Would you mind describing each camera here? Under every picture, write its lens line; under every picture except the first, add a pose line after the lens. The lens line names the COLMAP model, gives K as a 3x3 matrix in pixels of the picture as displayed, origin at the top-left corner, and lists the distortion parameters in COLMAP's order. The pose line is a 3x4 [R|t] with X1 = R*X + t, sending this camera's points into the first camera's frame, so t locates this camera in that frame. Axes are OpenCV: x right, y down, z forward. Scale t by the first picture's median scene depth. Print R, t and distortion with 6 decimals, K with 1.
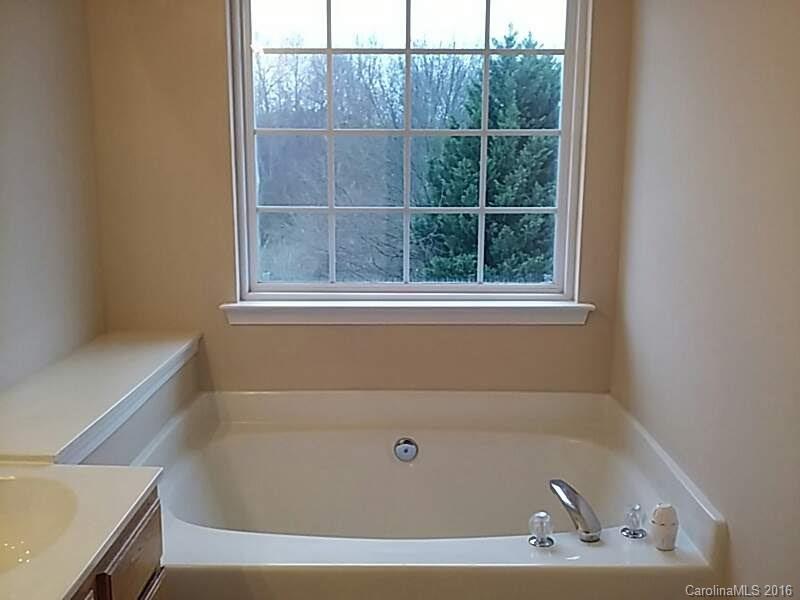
lens RADIAL K [[791.9, 0, 400.0], [0, 791.9, 300.0], [0, 0, 1]] dist [0.125747, -0.212168]
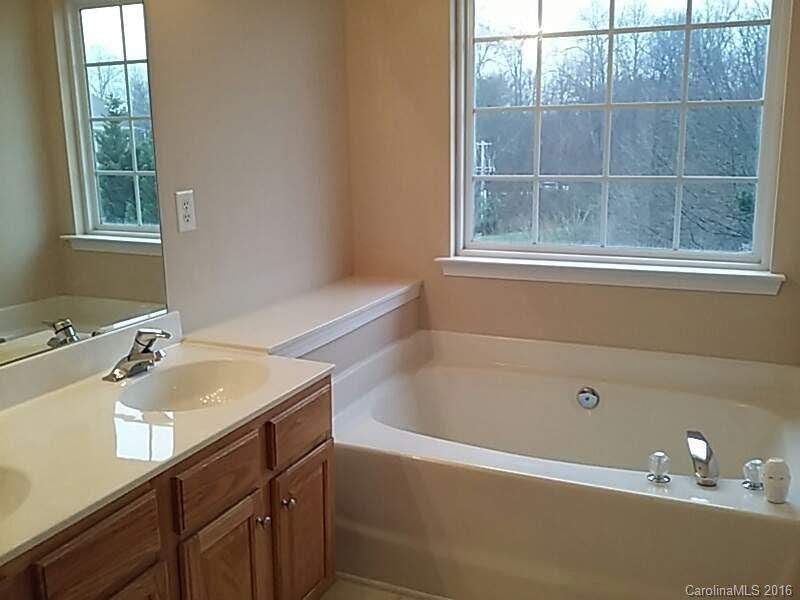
lens RADIAL K [[791.9, 0, 400.0], [0, 791.9, 300.0], [0, 0, 1]] dist [0.125747, -0.212168]
pose [[0.915592, 0.070045, -0.395962, 0.198912], [-0.057103, 0.997381, 0.044393, 0.019187], [0.398034, -0.018036, 0.917193, -0.114407]]
